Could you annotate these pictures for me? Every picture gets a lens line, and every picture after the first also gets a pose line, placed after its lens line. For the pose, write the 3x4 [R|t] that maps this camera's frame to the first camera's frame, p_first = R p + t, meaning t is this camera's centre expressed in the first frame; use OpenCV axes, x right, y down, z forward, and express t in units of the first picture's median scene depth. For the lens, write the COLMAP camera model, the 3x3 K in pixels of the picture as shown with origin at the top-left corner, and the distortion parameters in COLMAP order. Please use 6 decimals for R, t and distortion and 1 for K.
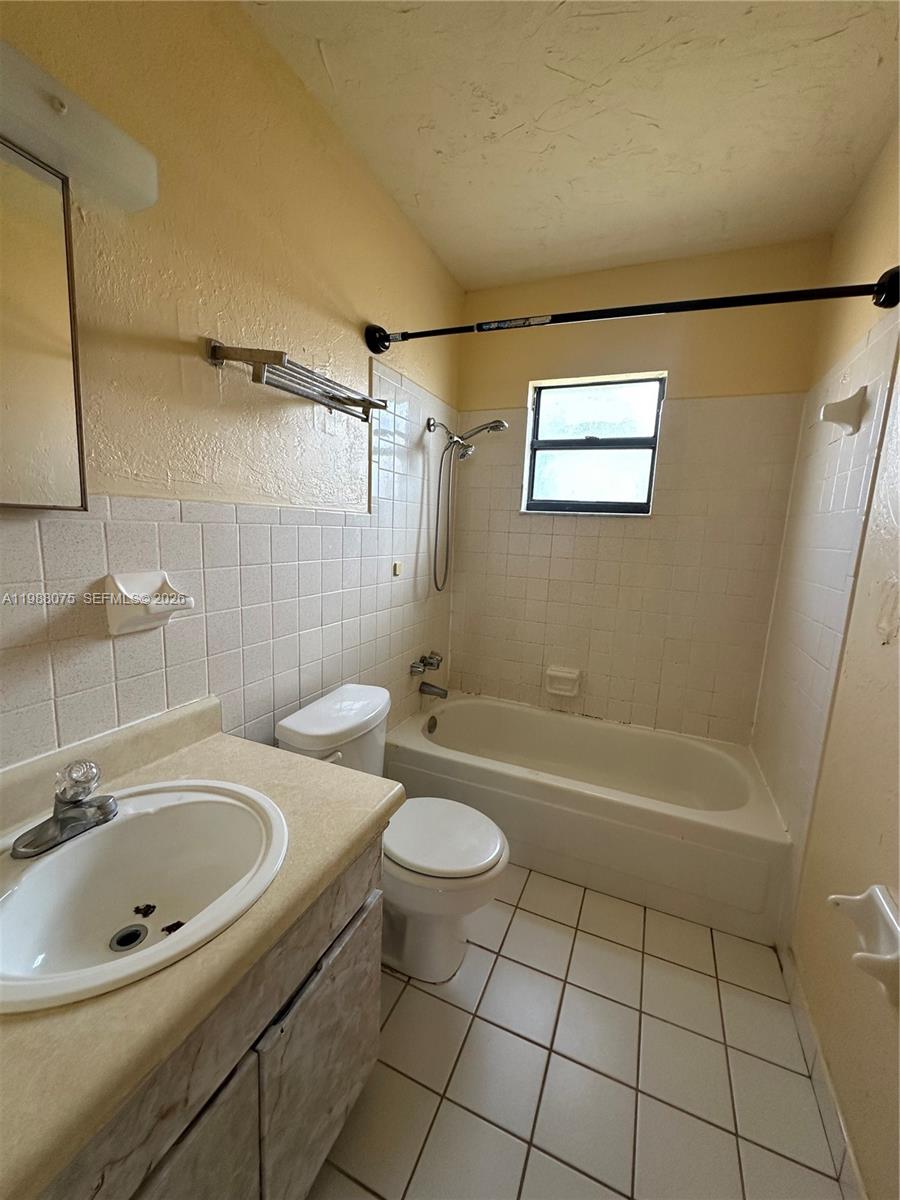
lens RADIAL K [[477.1, 0, 449.4], [0, 477.1, 599.8], [0, 0, 1]] dist [-0.006134, 0.001572]
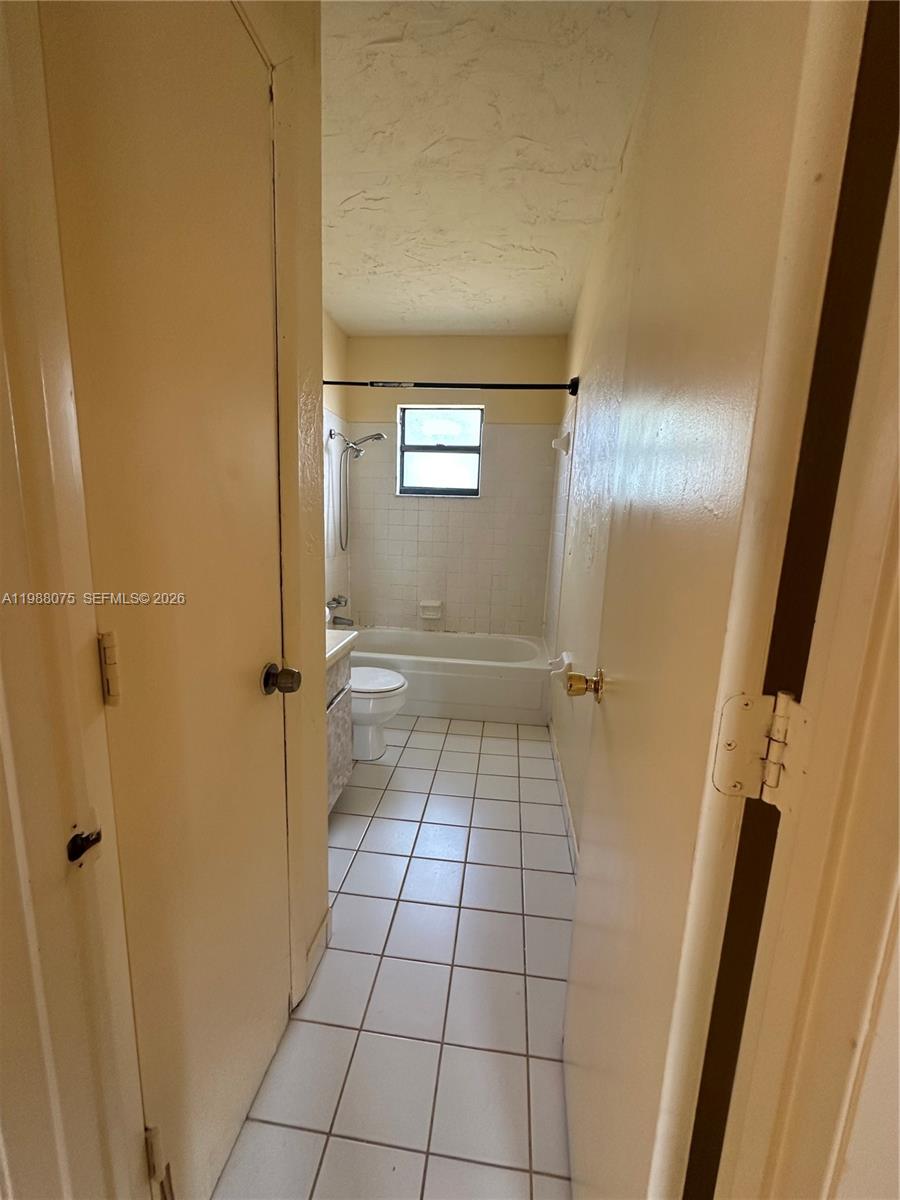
lens RADIAL K [[477.1, 0, 447.1], [0, 477.1, 599.5], [0, 0, 1]] dist [-0.006134, 0.001572]
pose [[0.959470, -0.063067, 0.274665, -0.176529], [0.053326, 0.997660, 0.042798, 0.116770], [-0.276721, -0.026417, 0.960587, -0.652619]]
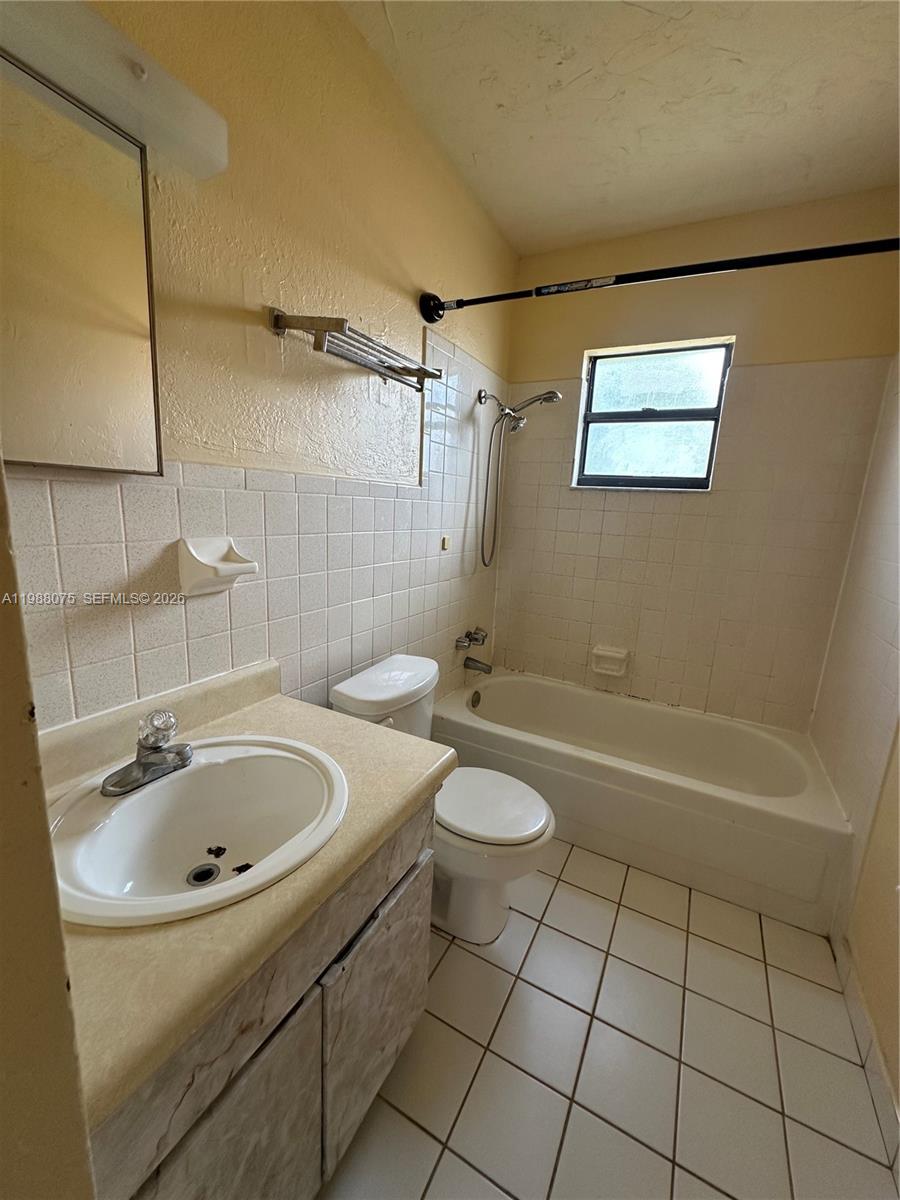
lens RADIAL K [[477.1, 0, 449.3], [0, 477.1, 599.8], [0, 0, 1]] dist [-0.006134, 0.001572]
pose [[0.996506, 0.022994, -0.080299, -0.022919], [-0.019747, 0.998964, 0.040994, 0.016219], [0.081159, -0.039265, 0.995927, -0.002237]]
